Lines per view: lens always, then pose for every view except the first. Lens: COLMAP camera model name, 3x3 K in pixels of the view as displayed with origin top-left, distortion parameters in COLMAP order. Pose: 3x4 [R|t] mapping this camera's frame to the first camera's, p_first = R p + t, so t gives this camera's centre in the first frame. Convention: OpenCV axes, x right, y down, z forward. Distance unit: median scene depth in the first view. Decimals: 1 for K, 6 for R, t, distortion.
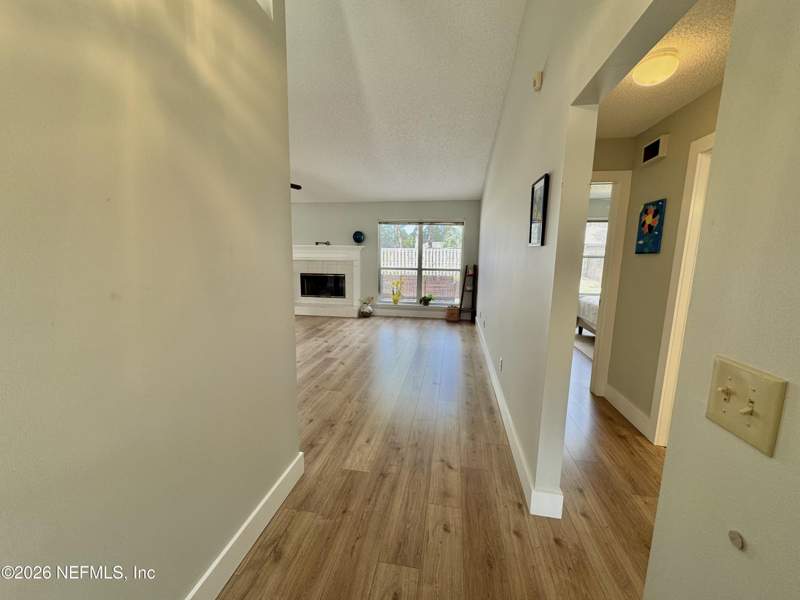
lens RADIAL K [[317.5, 0, 399.1], [0, 317.5, 300.9], [0, 0, 1]] dist [-0.007016, 0.000246]
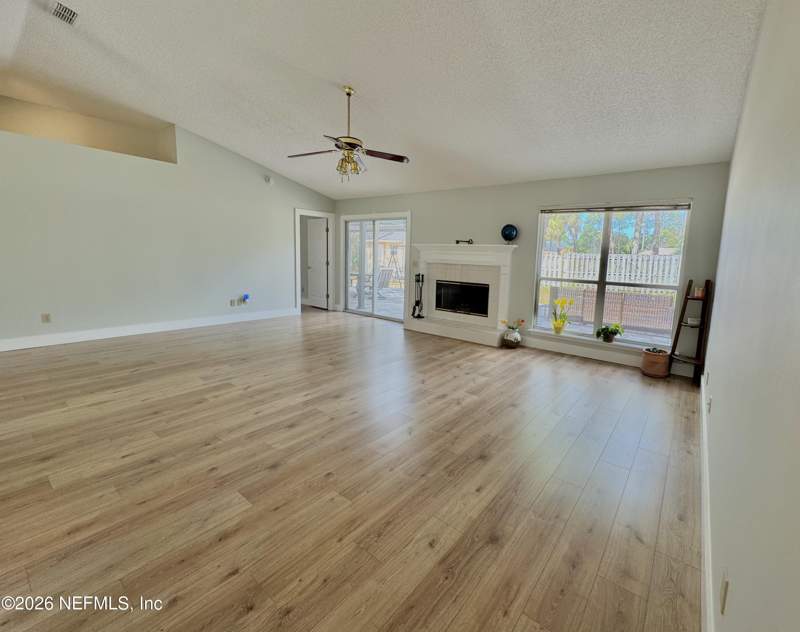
lens RADIAL K [[364.0, 0, 431.1], [0, 364.0, 299.6], [0, 0, 1]] dist [0.002758, 0.000017]
pose [[0.899197, 0.071889, -0.431597, 0.076341], [-0.088931, 0.995849, -0.019408, -0.022698], [0.428410, 0.055834, 0.901858, 0.210183]]
